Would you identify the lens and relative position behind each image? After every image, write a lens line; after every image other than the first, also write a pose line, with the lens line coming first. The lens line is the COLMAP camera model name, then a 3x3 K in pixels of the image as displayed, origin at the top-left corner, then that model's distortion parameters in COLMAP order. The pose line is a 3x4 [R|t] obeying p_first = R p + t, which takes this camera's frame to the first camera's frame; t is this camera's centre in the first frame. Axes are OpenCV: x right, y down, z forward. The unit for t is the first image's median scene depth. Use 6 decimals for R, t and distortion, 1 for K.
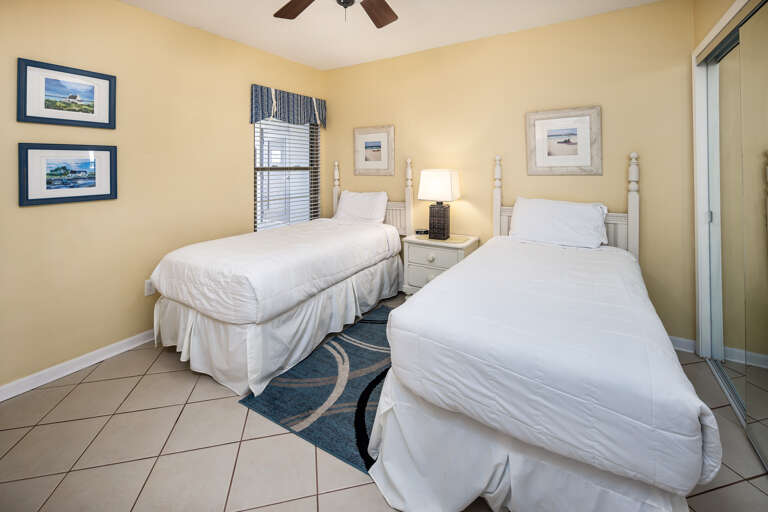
lens RADIAL K [[326.0, 0, 384.4], [0, 326.0, 248.3], [0, 0, 1]] dist [-0.000918, -0.000041]
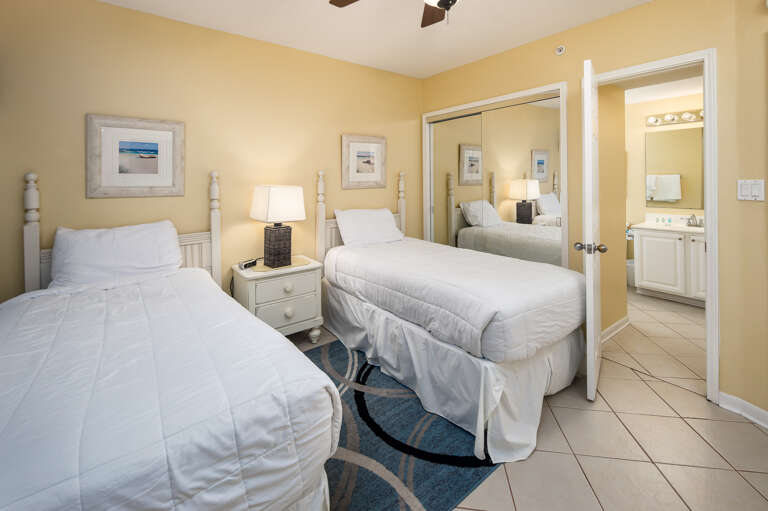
lens RADIAL K [[325.7, 0, 384.0], [0, 325.7, 255.5], [0, 0, 1]] dist [-0.001922, -0.000199]
pose [[0.347304, -0.205397, 0.914982, -0.580686], [0.238382, 0.963003, 0.125693, -0.109124], [-0.906948, 0.174461, 0.383418, 0.468744]]
